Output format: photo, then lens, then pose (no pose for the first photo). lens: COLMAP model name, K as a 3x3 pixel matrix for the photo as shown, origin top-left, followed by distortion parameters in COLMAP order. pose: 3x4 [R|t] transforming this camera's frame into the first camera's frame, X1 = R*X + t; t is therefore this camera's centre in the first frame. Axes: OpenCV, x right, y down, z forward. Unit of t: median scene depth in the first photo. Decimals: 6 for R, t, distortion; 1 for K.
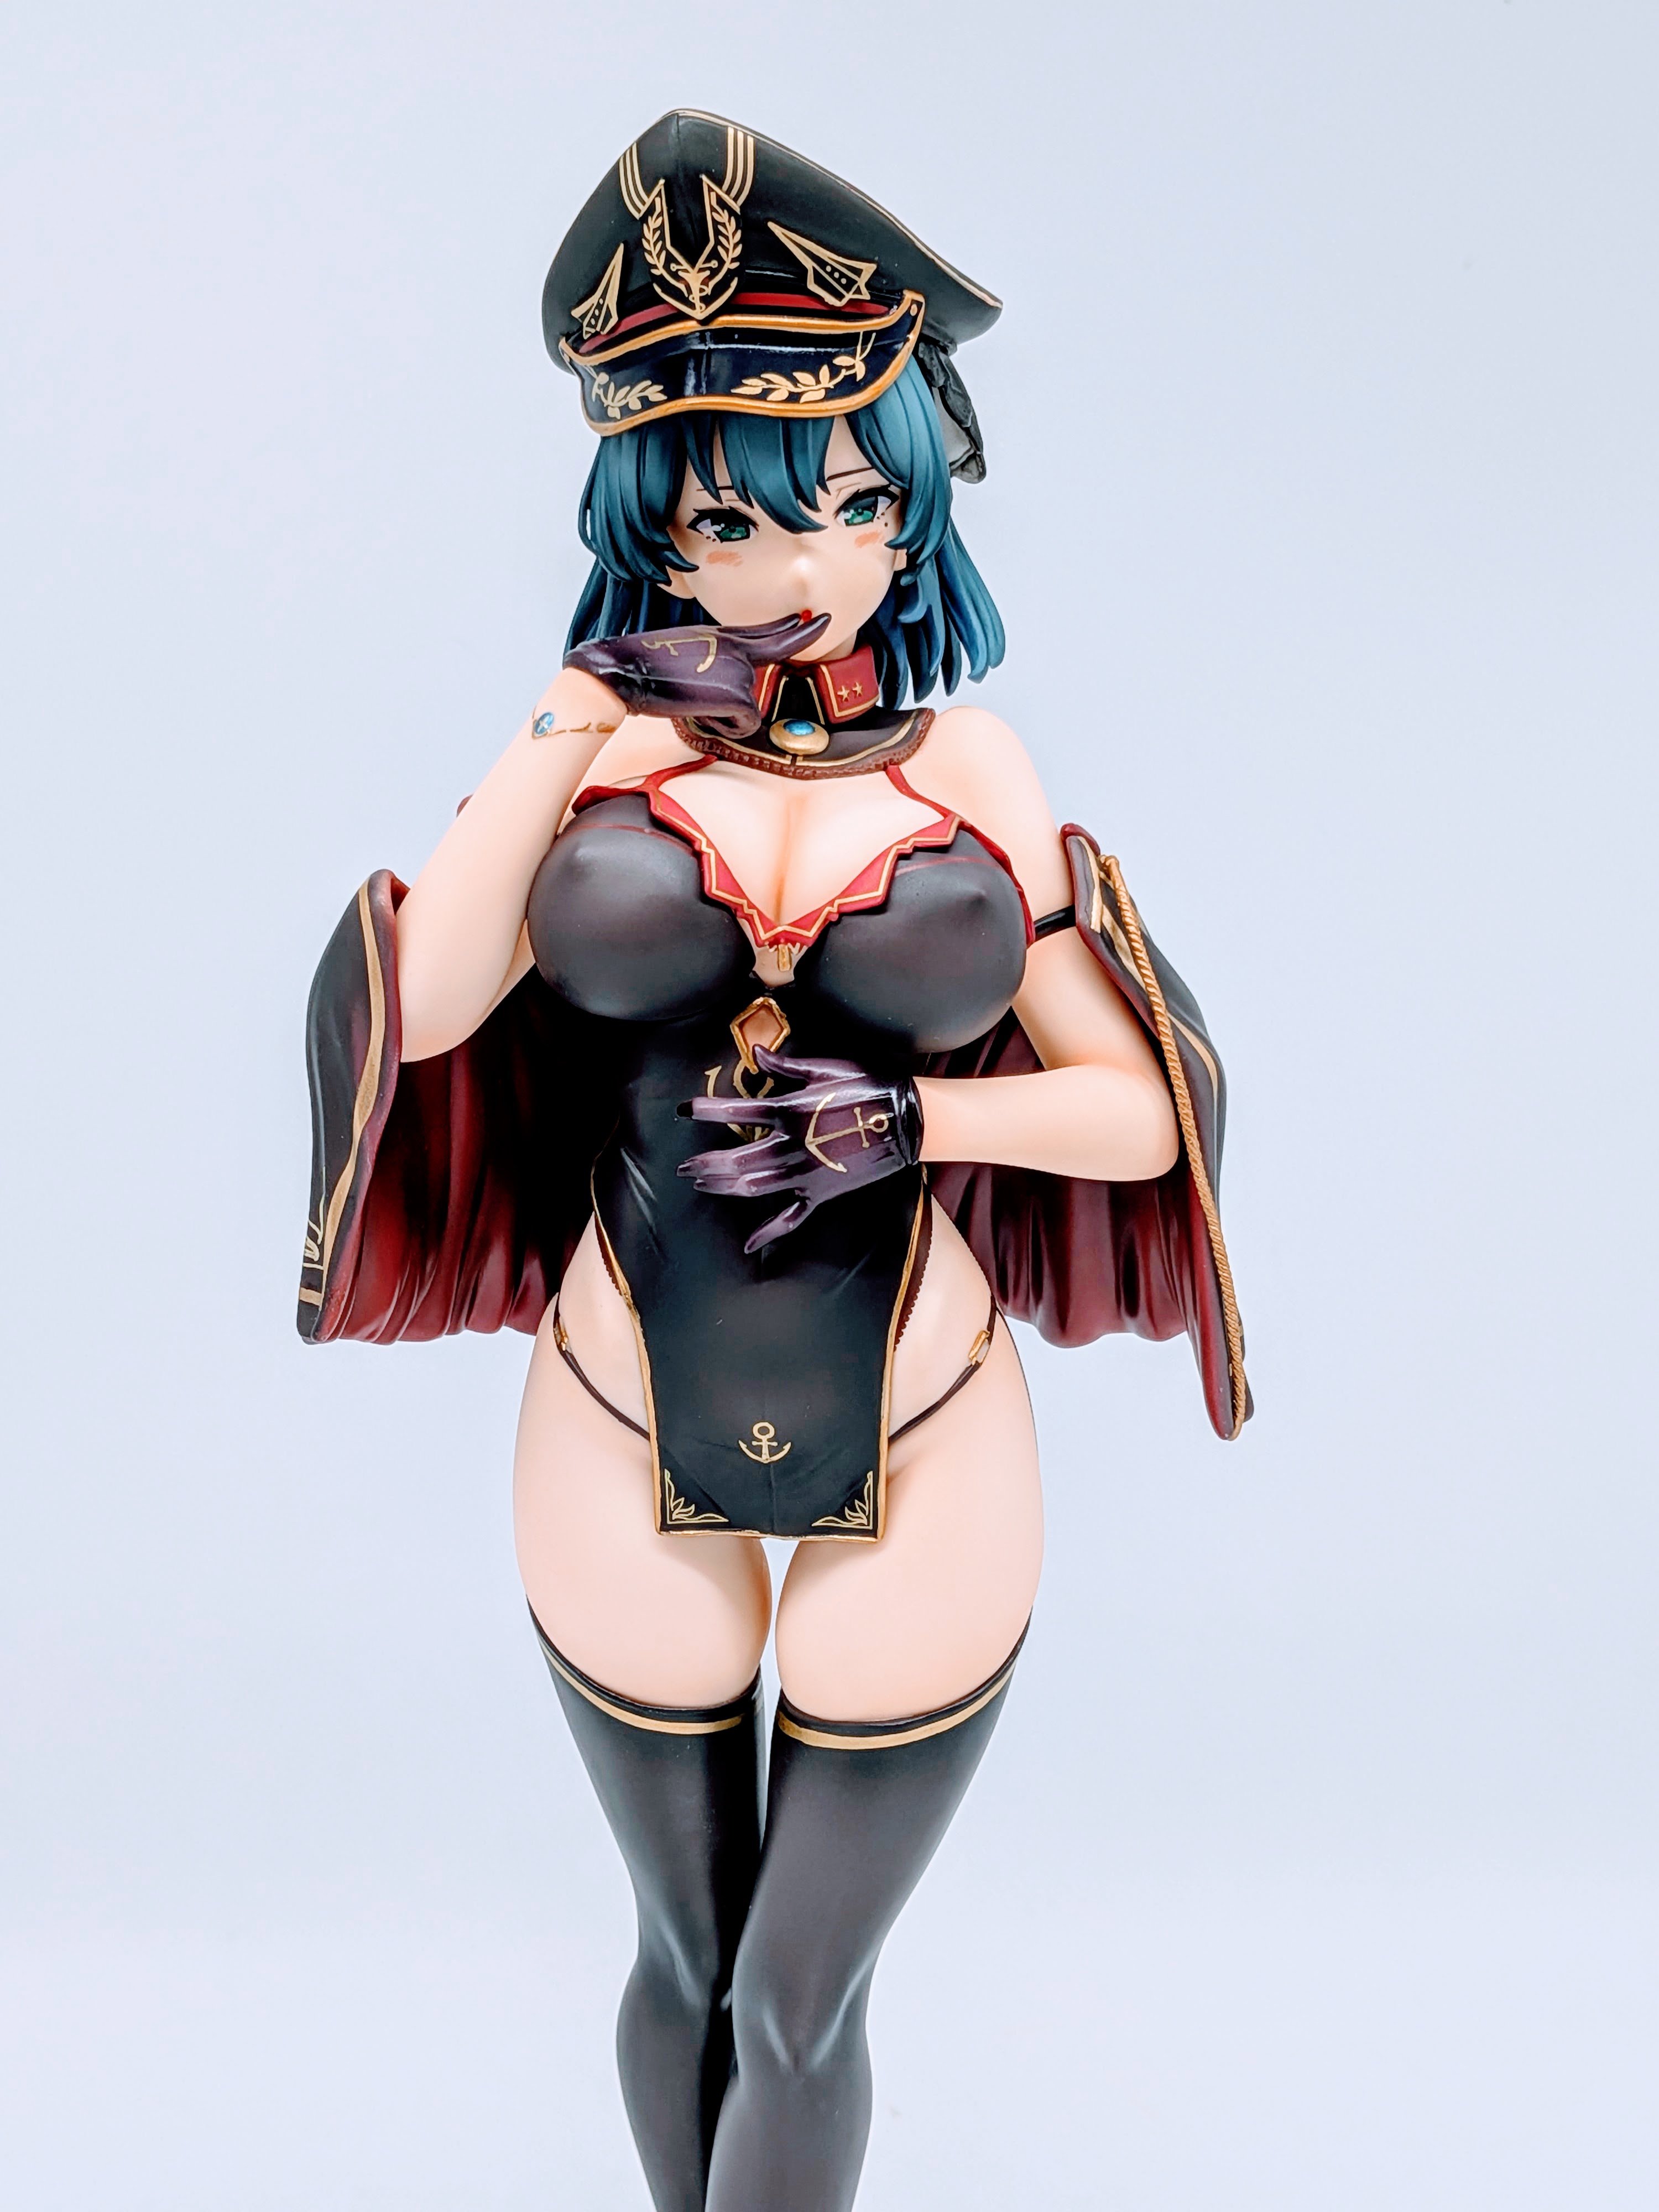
lens RADIAL K [[3343.7, 0, 818.8], [0, 3343.7, 1096.4], [0, 0, 1]] dist [0.106651, 0.000000]
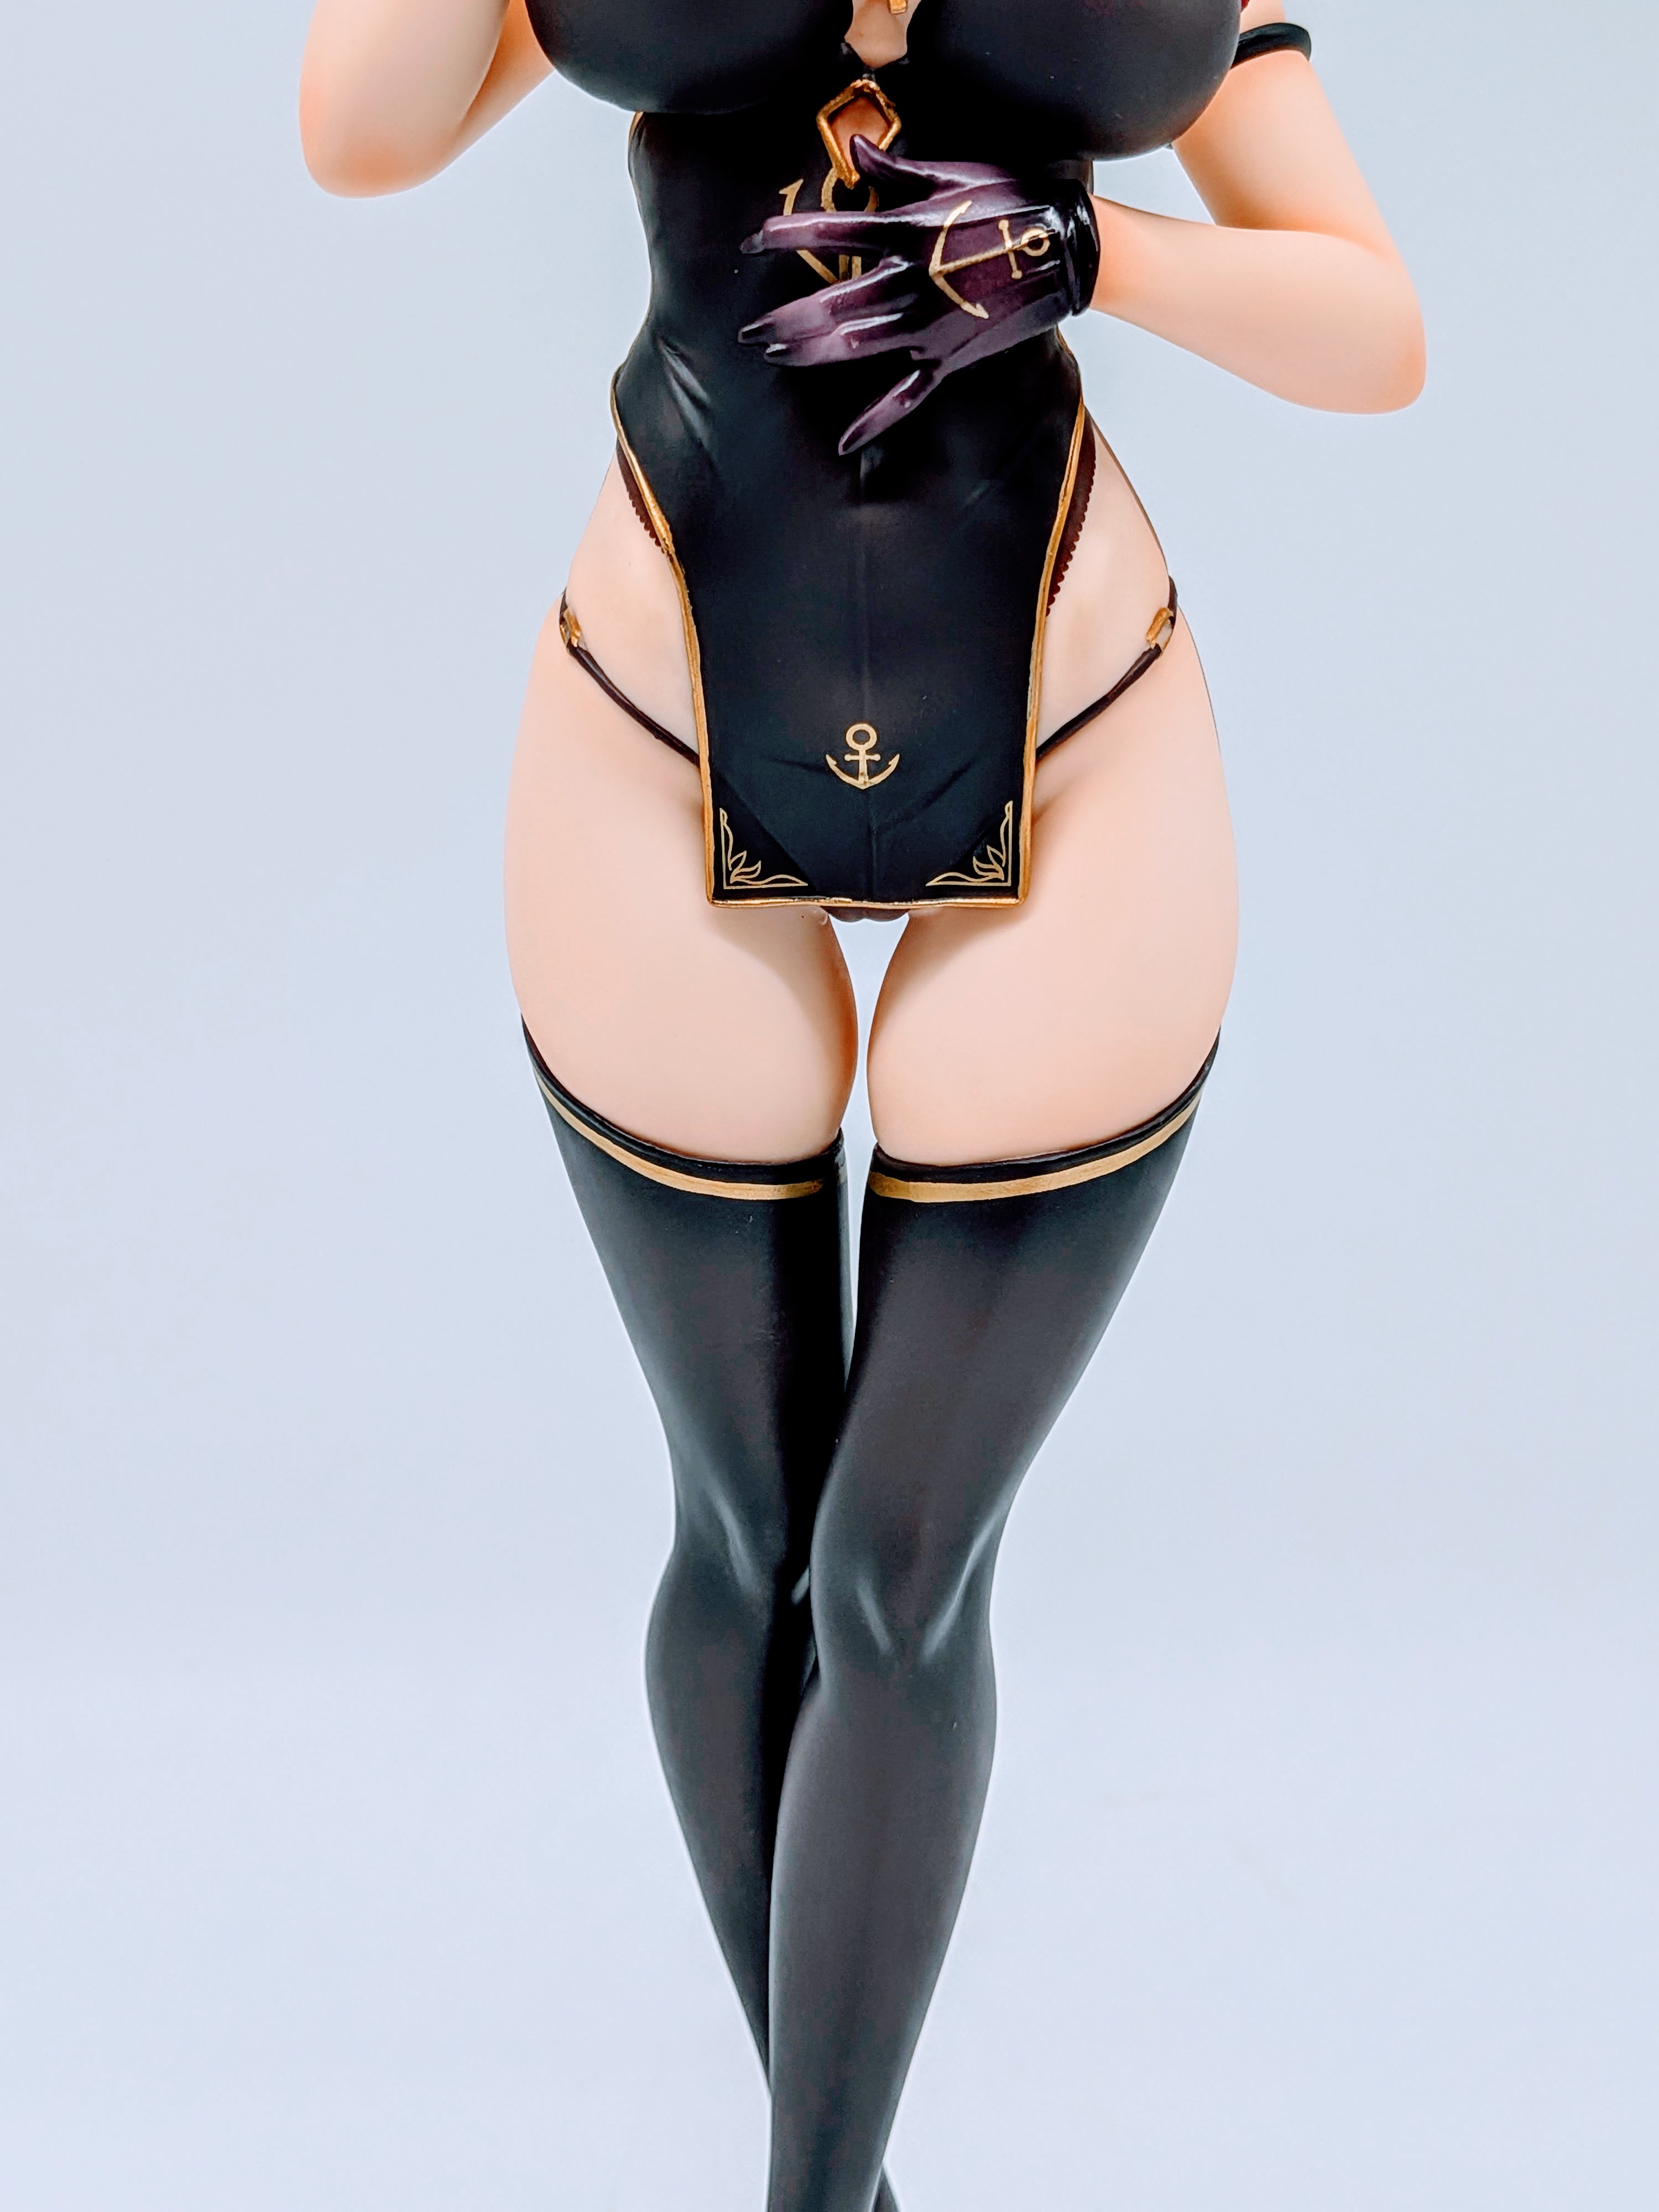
lens RADIAL K [[3343.7, 0, 813.1], [0, 3343.7, 1092.7], [0, 0, 1]] dist [0.106651, 0.000000]
pose [[0.999700, -0.011340, 0.021732, -0.042801], [0.011224, 0.999922, 0.005444, 0.170530], [-0.021792, -0.005199, 0.999749, 0.288511]]
